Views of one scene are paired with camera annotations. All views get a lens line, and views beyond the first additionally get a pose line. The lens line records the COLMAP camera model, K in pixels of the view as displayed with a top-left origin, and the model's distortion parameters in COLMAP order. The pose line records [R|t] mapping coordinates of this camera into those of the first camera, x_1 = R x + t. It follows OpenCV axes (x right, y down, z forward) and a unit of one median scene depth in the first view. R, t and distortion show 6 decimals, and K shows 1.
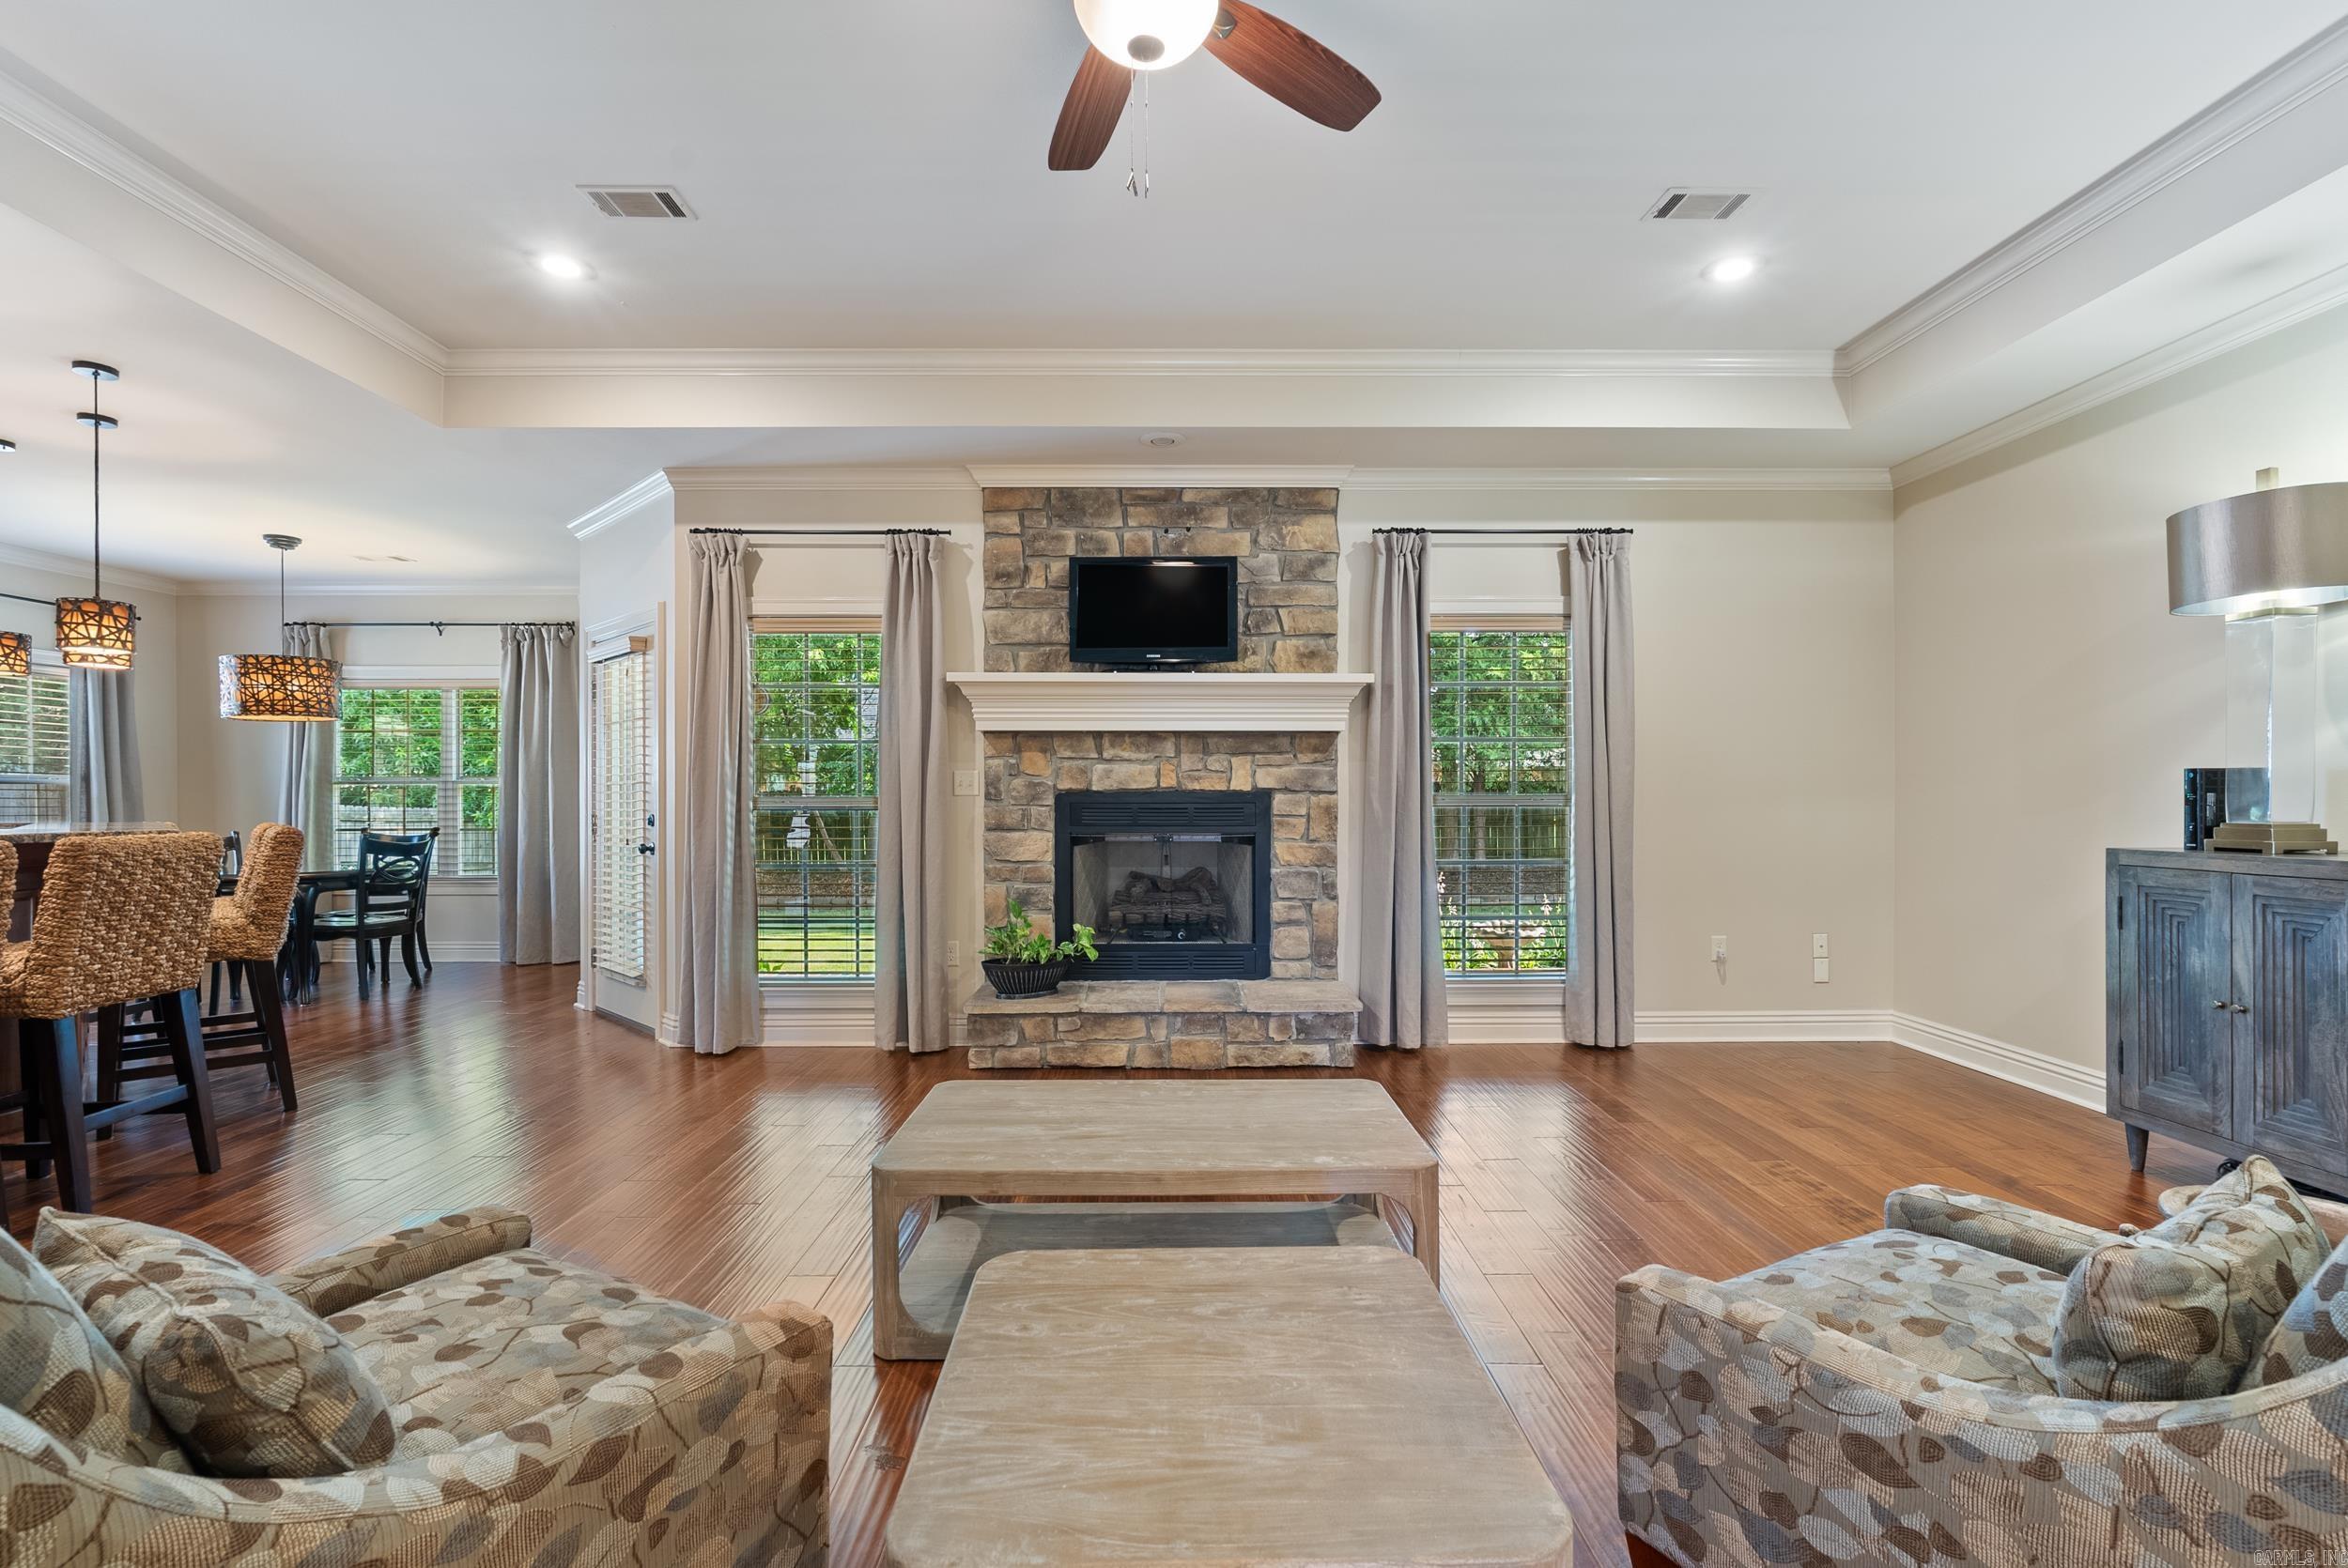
lens RADIAL K [[1039.6, 0, 1174.3], [0, 1039.6, 802.5], [0, 0, 1]] dist [-0.009021, 0.002093]
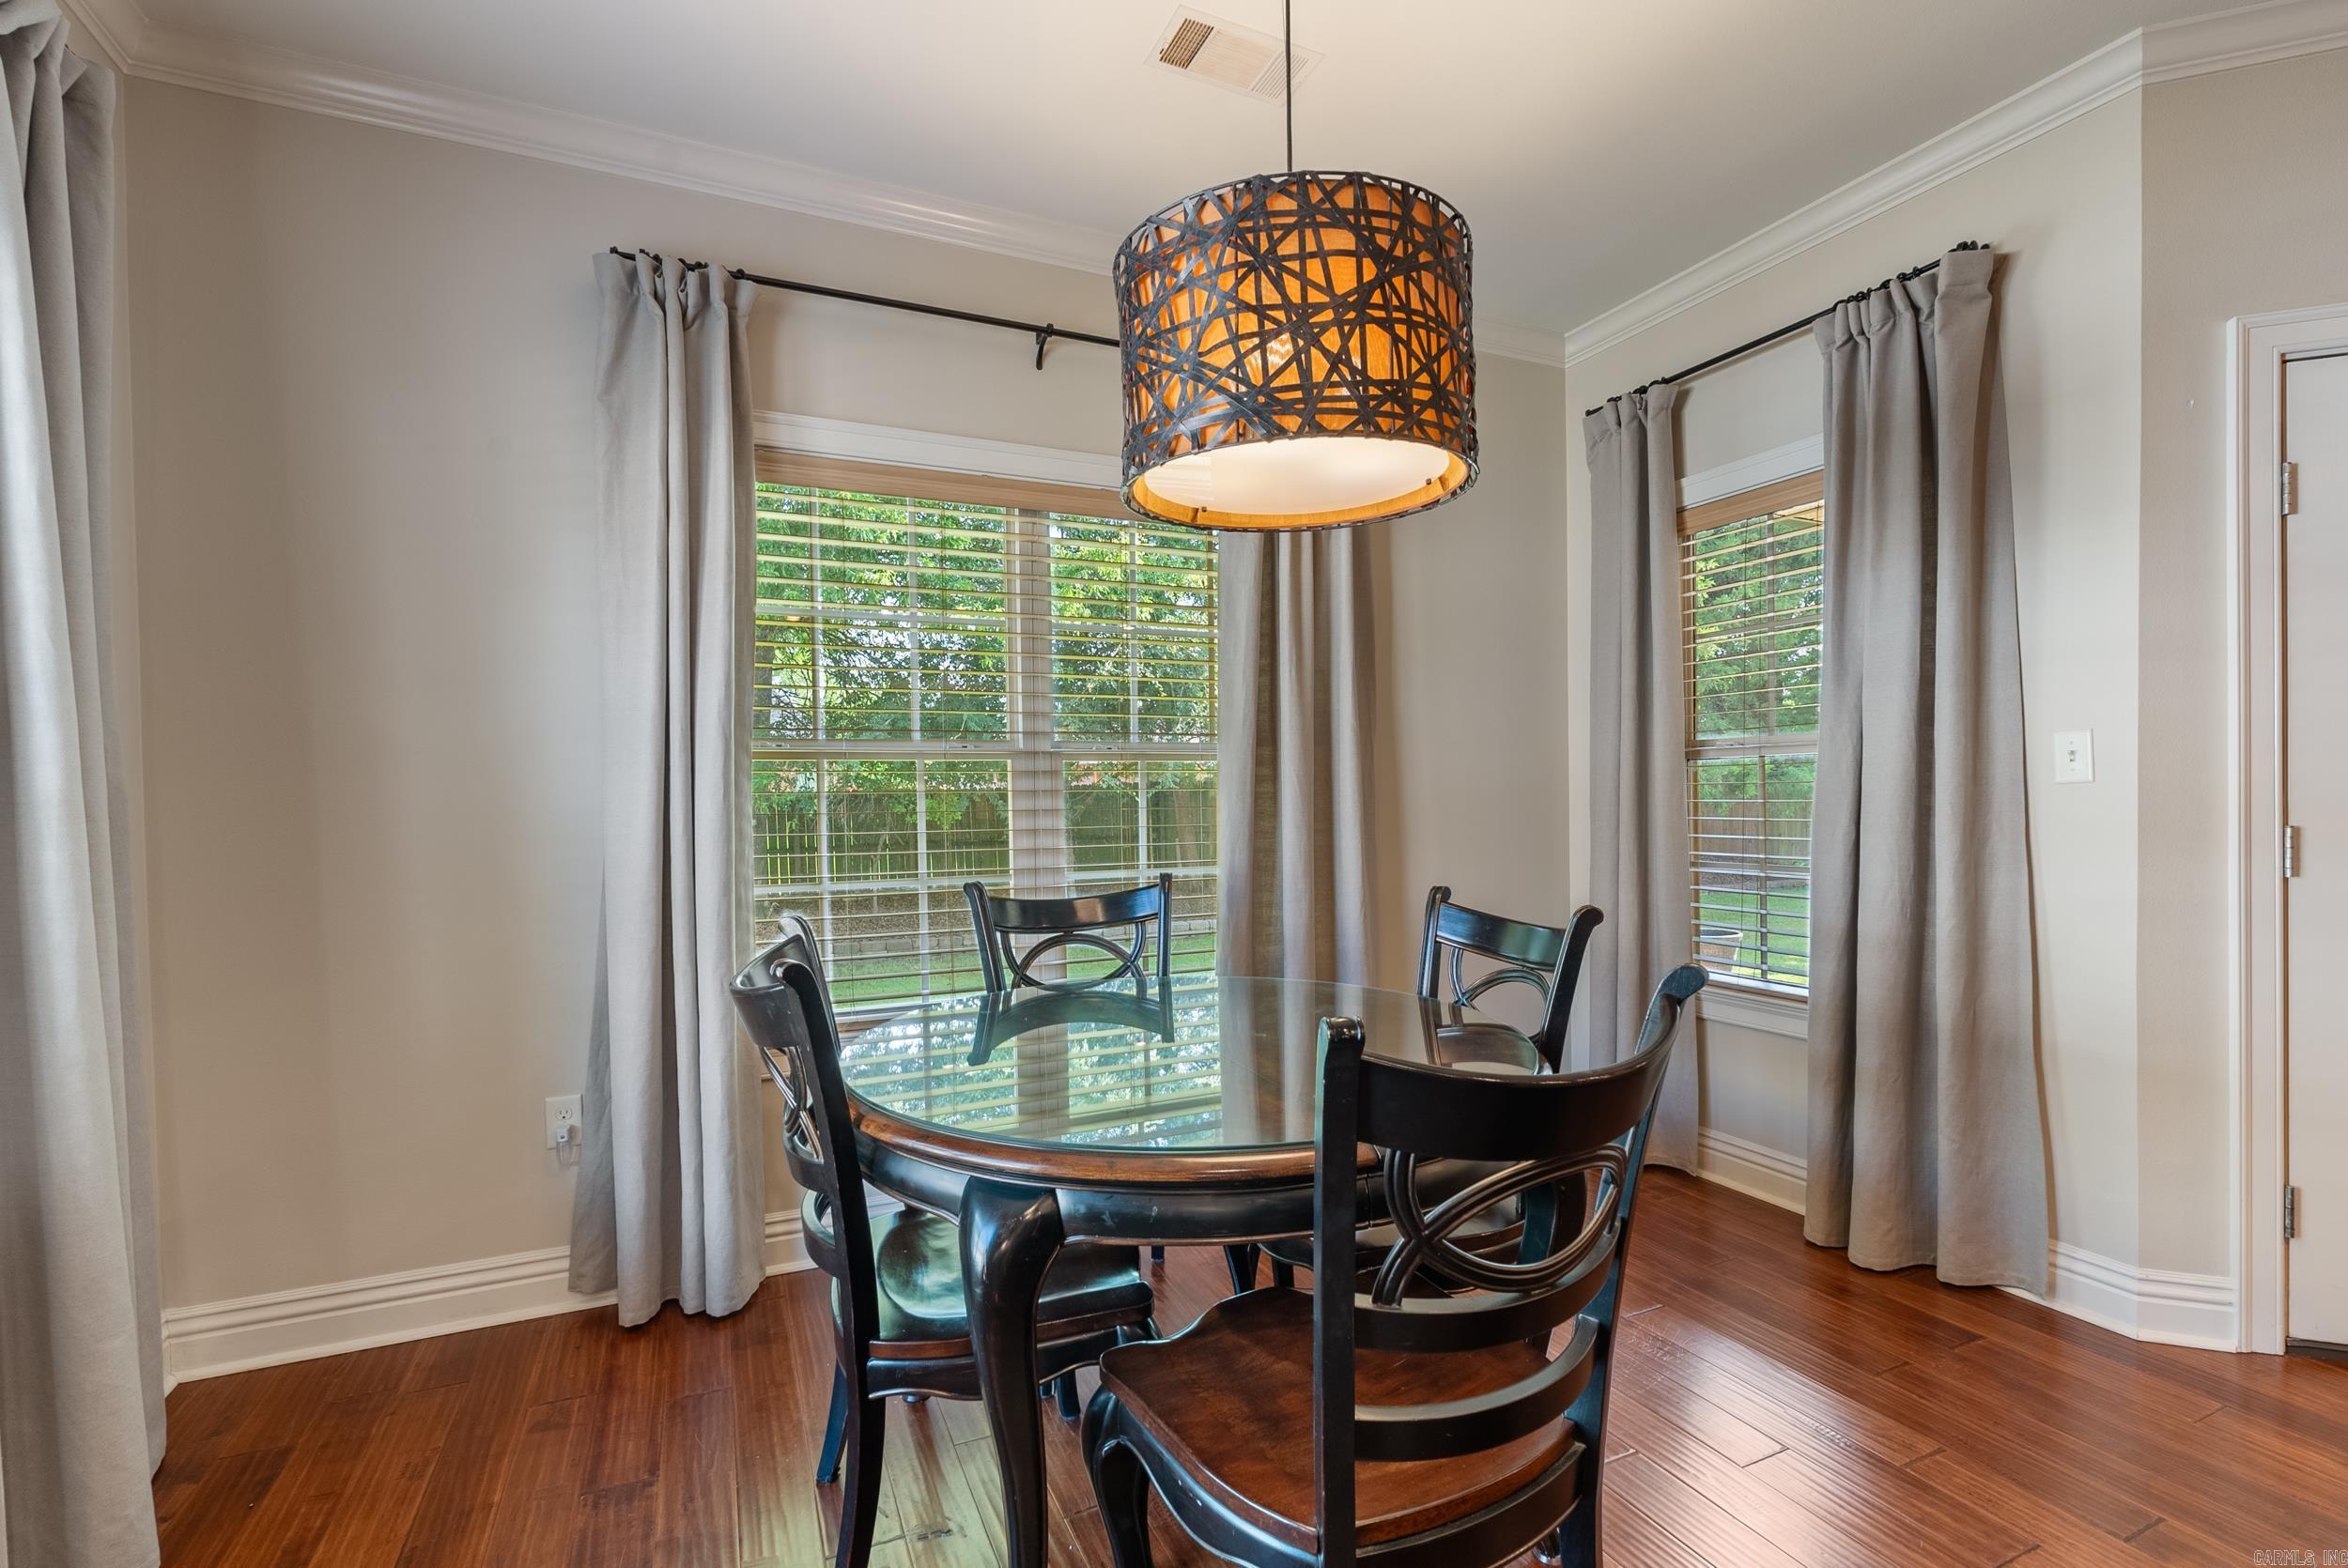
lens RADIAL K [[1039.6, 0, 1179.6], [0, 1039.6, 817.2], [0, 0, 1]] dist [-0.009021, 0.002093]
pose [[0.913518, -0.017622, 0.406415, -1.251197], [0.012716, 0.999810, 0.014770, -0.000387], [-0.406599, -0.008325, 0.913569, 0.964068]]
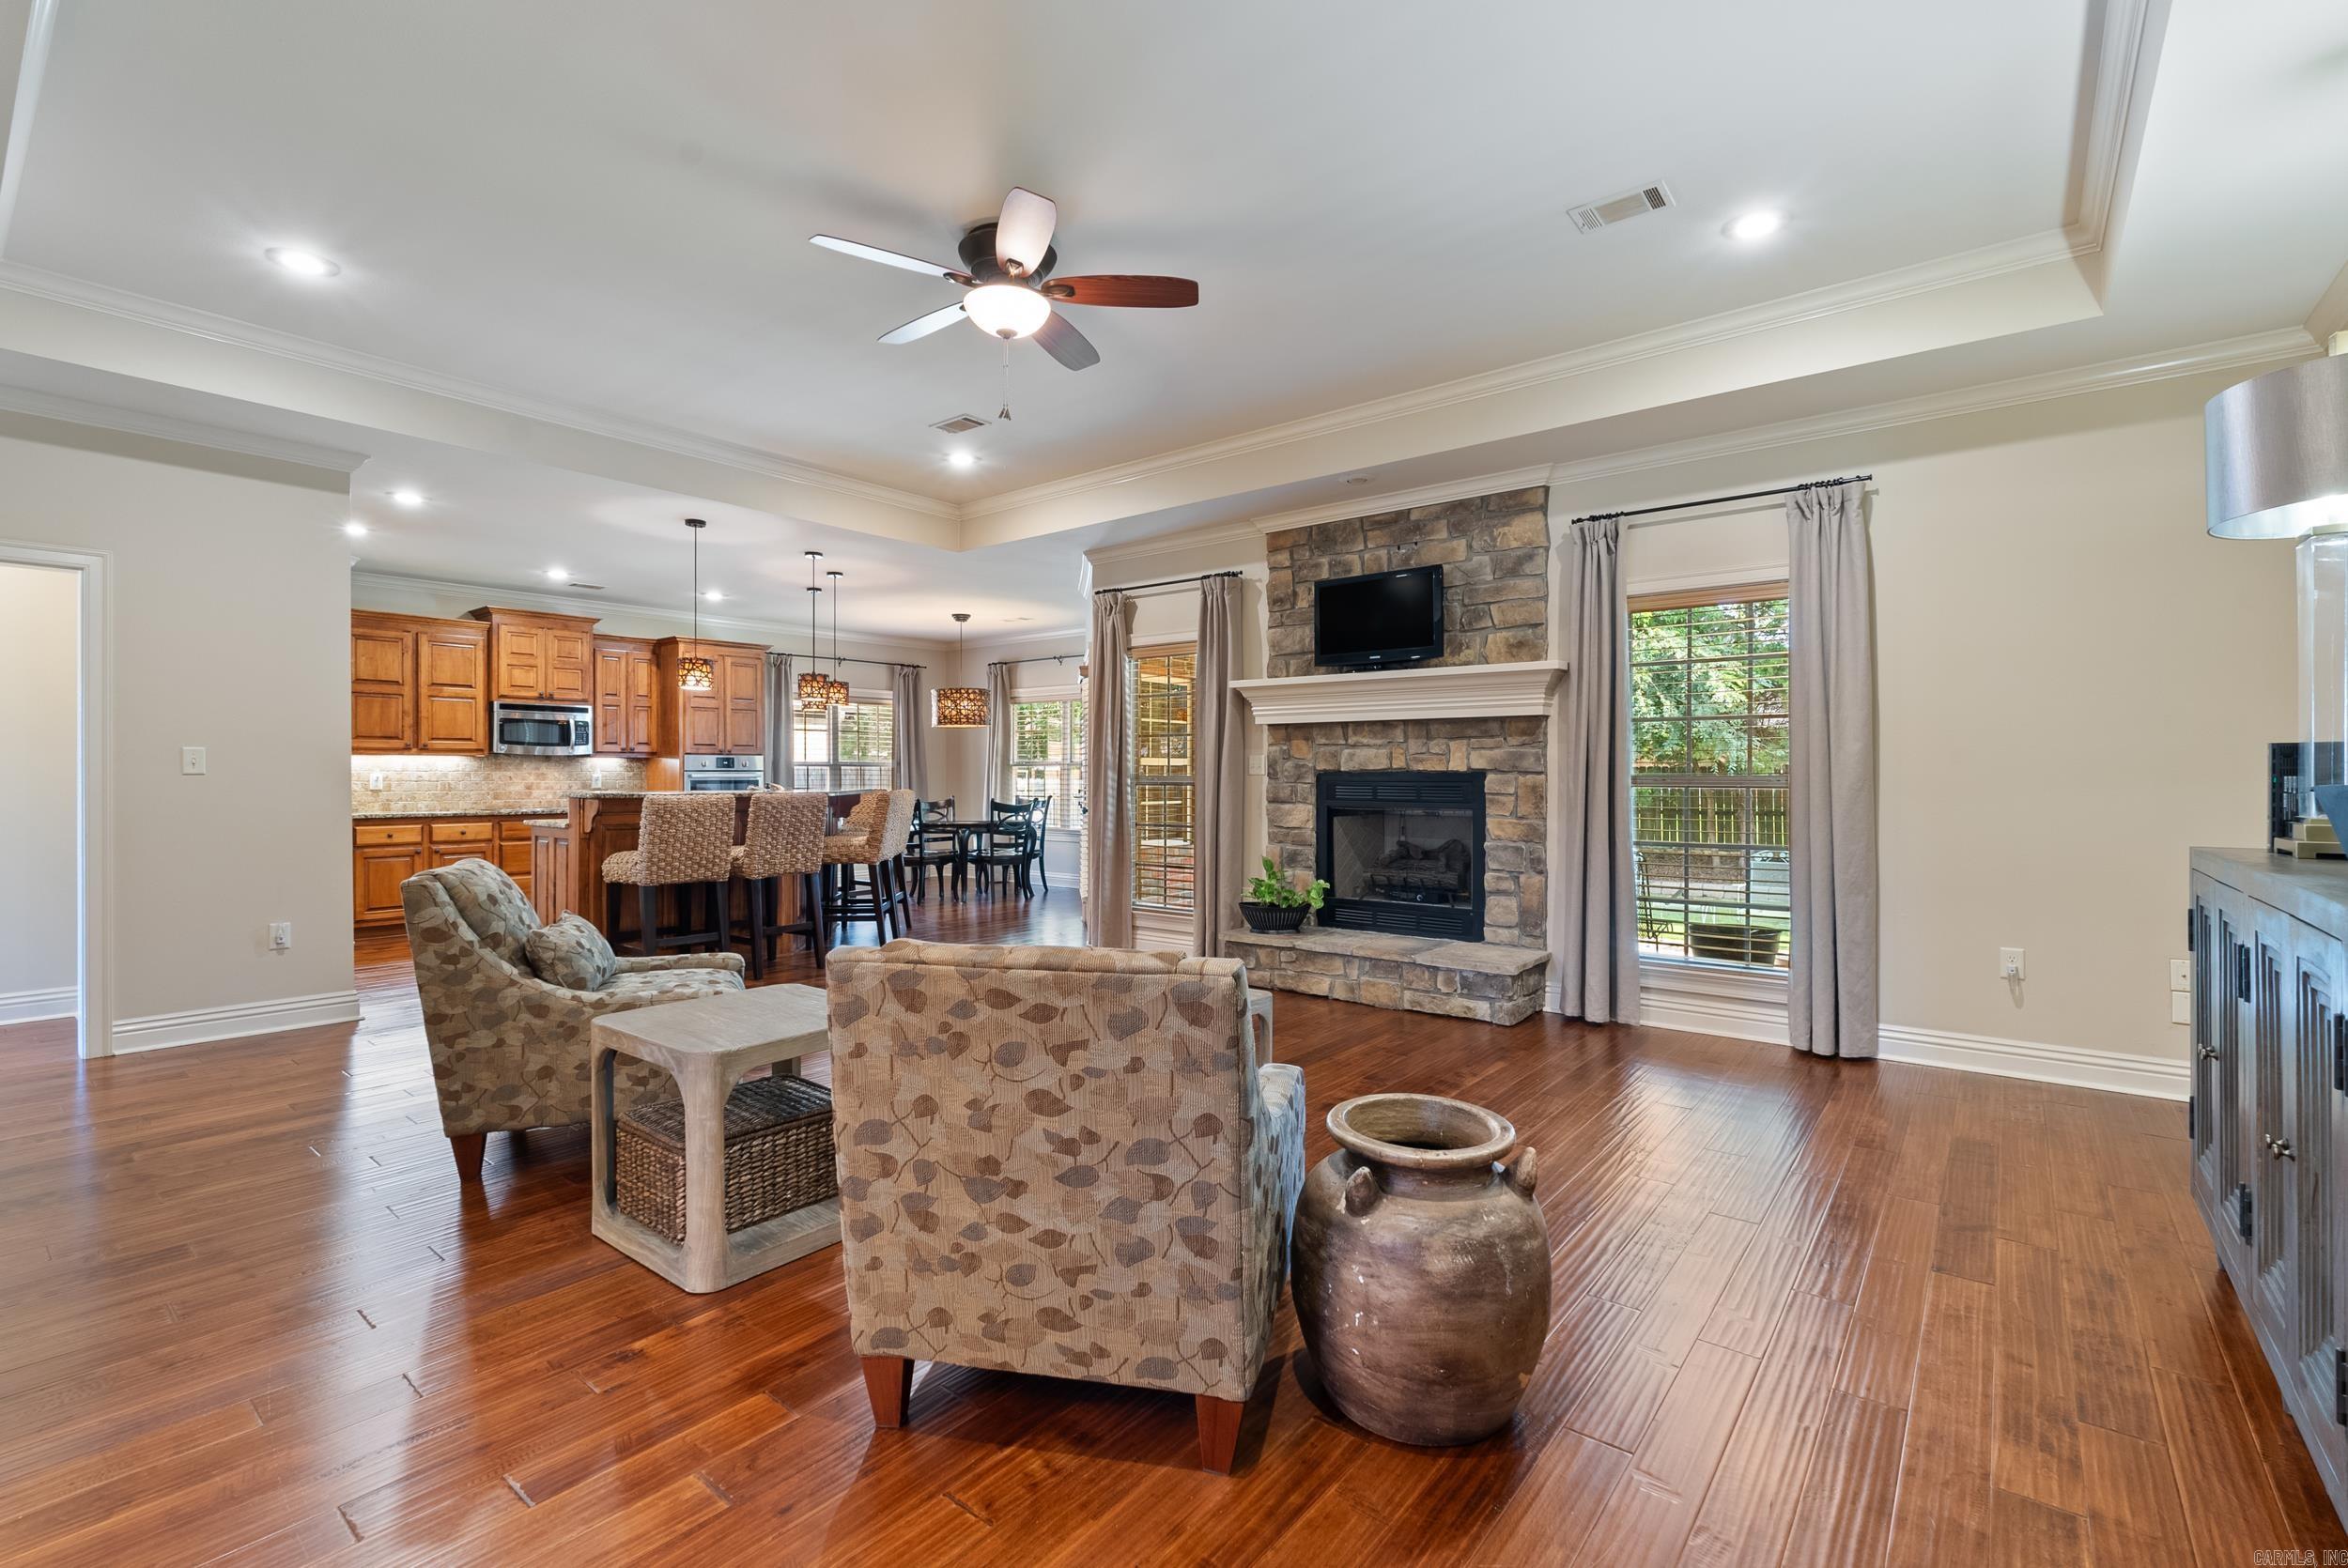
lens RADIAL K [[1039.6, 0, 1173.9], [0, 1039.6, 777.5], [0, 0, 1]] dist [-0.009021, 0.002093]
pose [[0.770411, 0.003617, -0.637538, 0.542398], [-0.004815, 0.999988, -0.000145, -0.002963], [0.637530, 0.003181, 0.770419, -0.054594]]
